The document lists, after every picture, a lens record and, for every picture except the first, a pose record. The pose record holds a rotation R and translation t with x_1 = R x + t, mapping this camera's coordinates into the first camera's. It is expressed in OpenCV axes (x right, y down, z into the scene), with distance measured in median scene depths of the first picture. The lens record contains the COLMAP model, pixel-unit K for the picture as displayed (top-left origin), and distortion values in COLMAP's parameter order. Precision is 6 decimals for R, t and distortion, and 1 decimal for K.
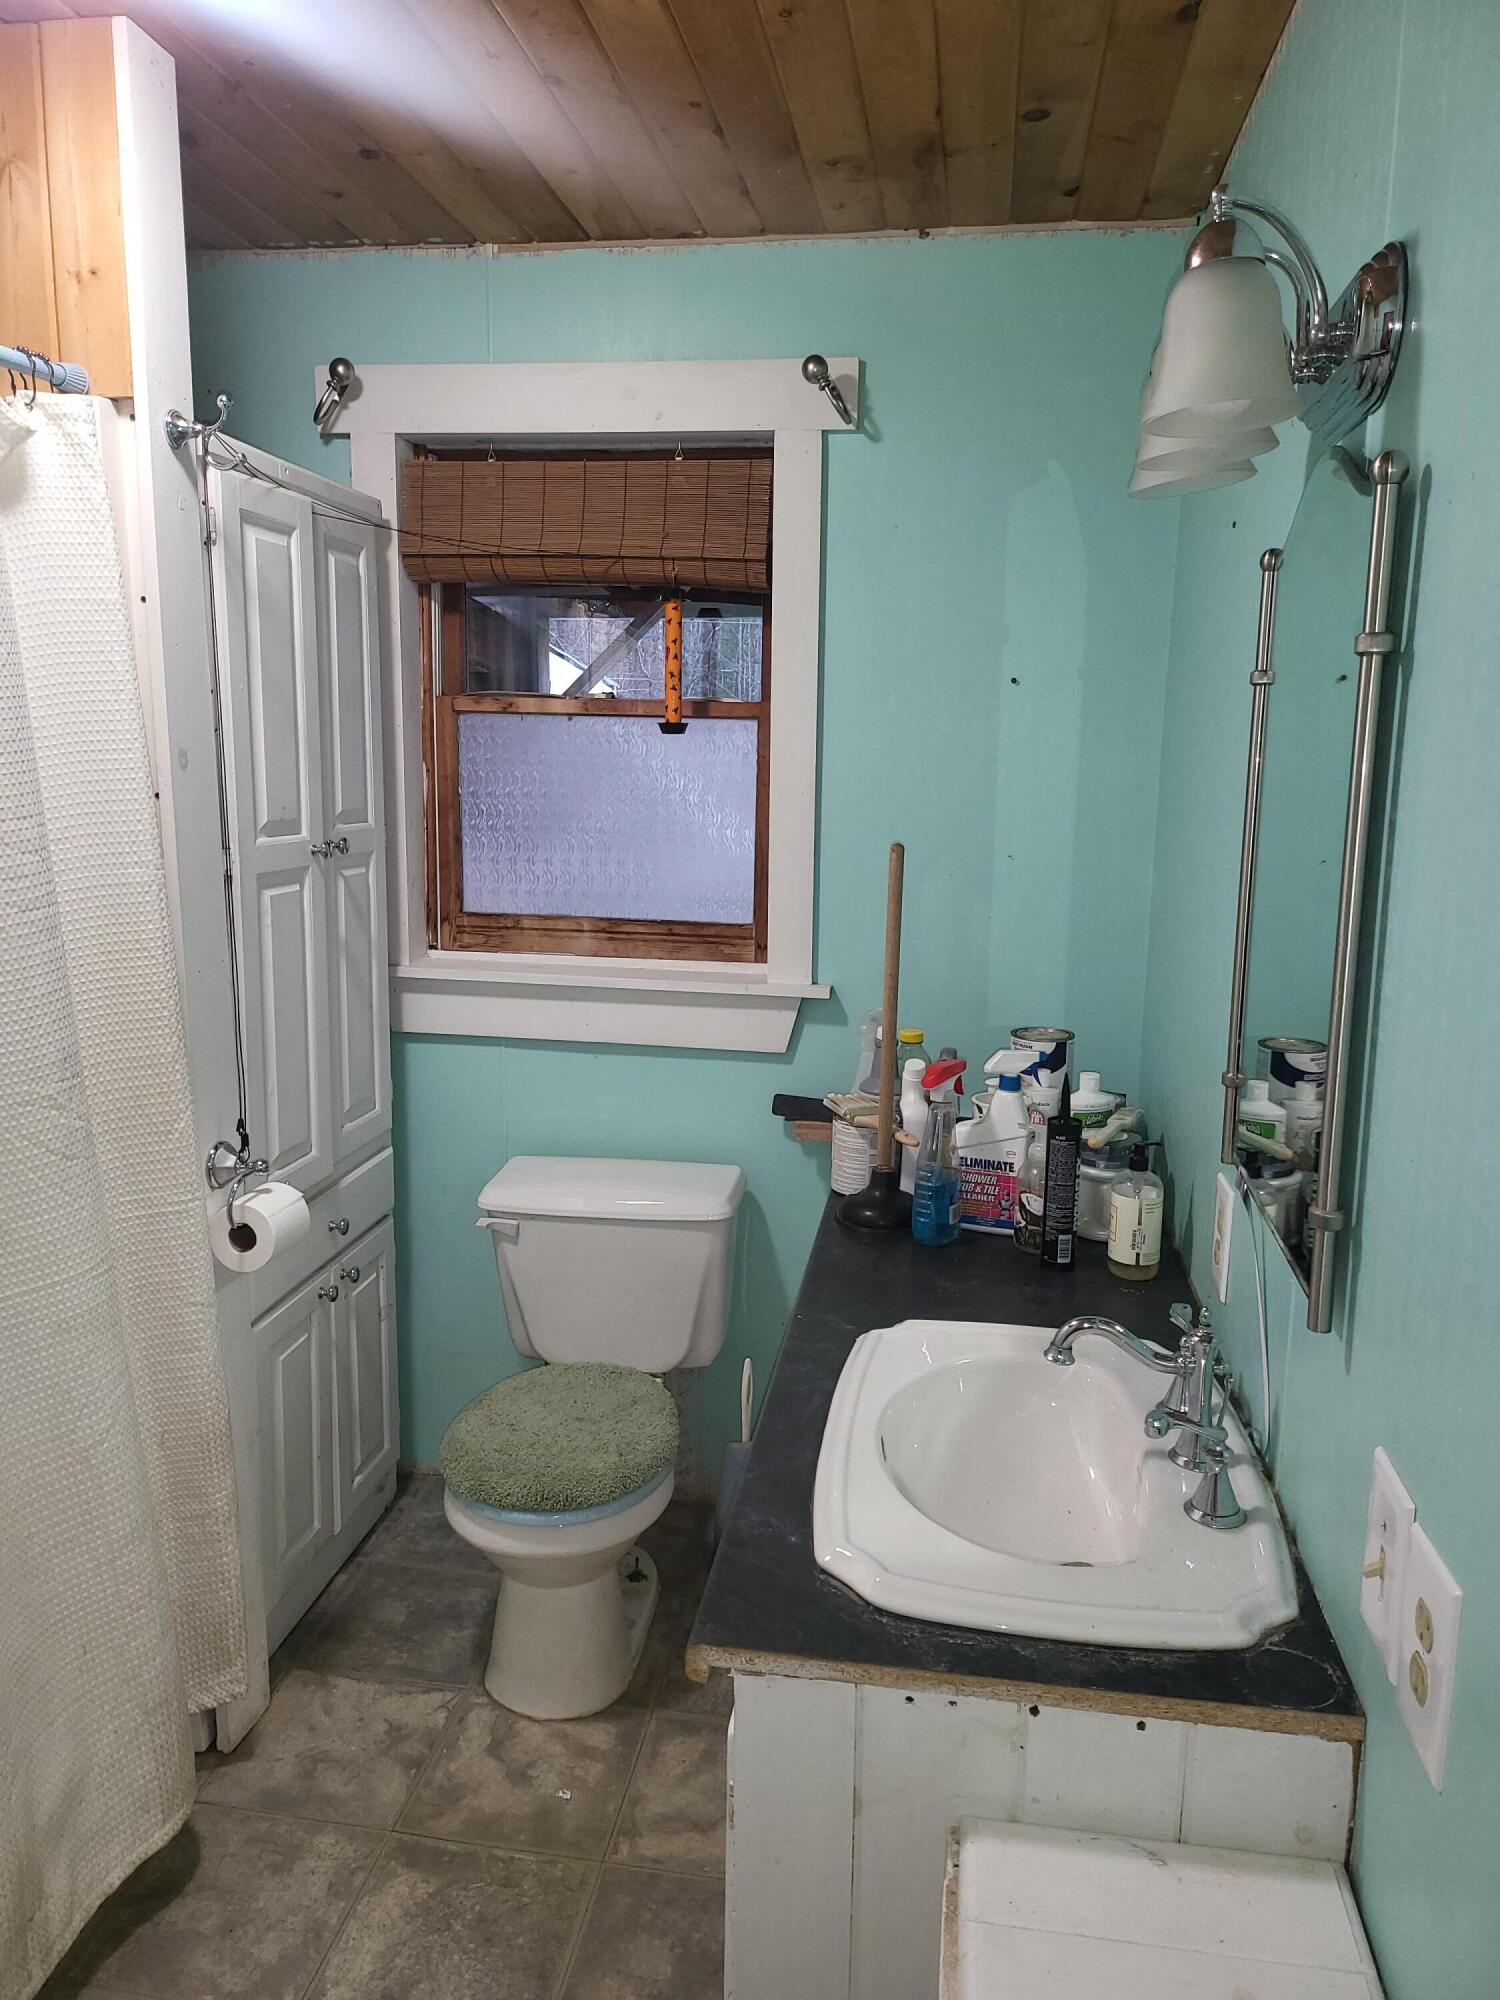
lens RADIAL K [[1404.5, 0, 750.0], [0, 1404.5, 1000.0], [0, 0, 1]] dist [0.058225, -0.064130]
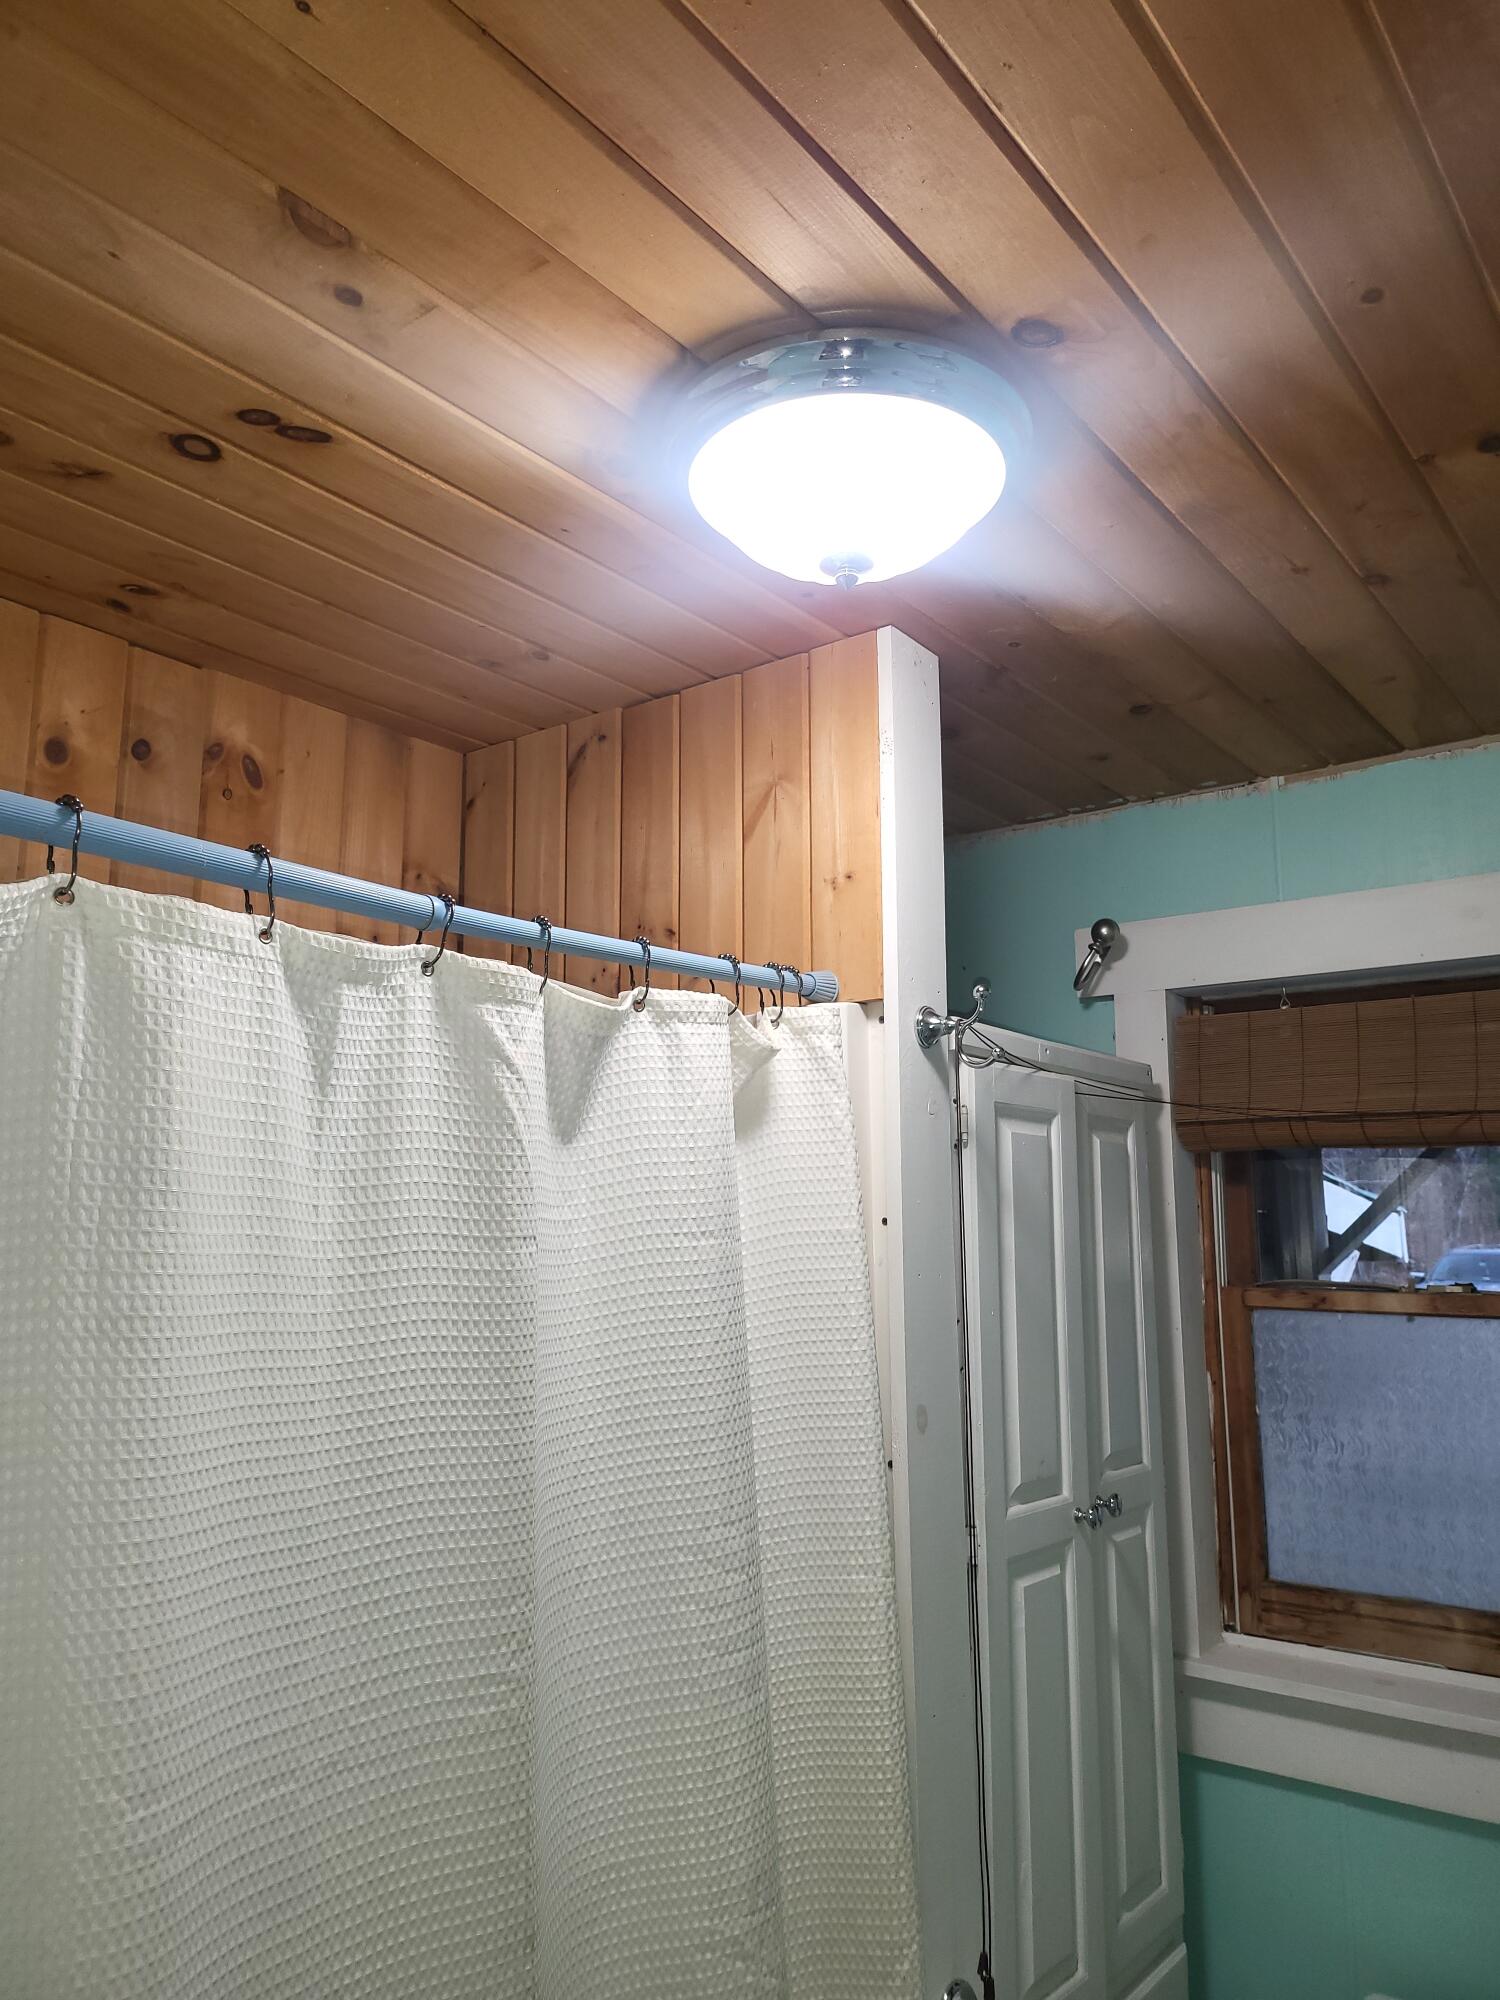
lens RADIAL K [[1404.5, 0, 750.0], [0, 1404.5, 1000.0], [0, 0, 1]] dist [0.058225, -0.064130]
pose [[0.877423, -0.096284, -0.469955, -0.074999], [-0.070859, 0.942892, -0.325475, -0.104089], [0.474455, 0.318880, 0.820493, 0.191093]]
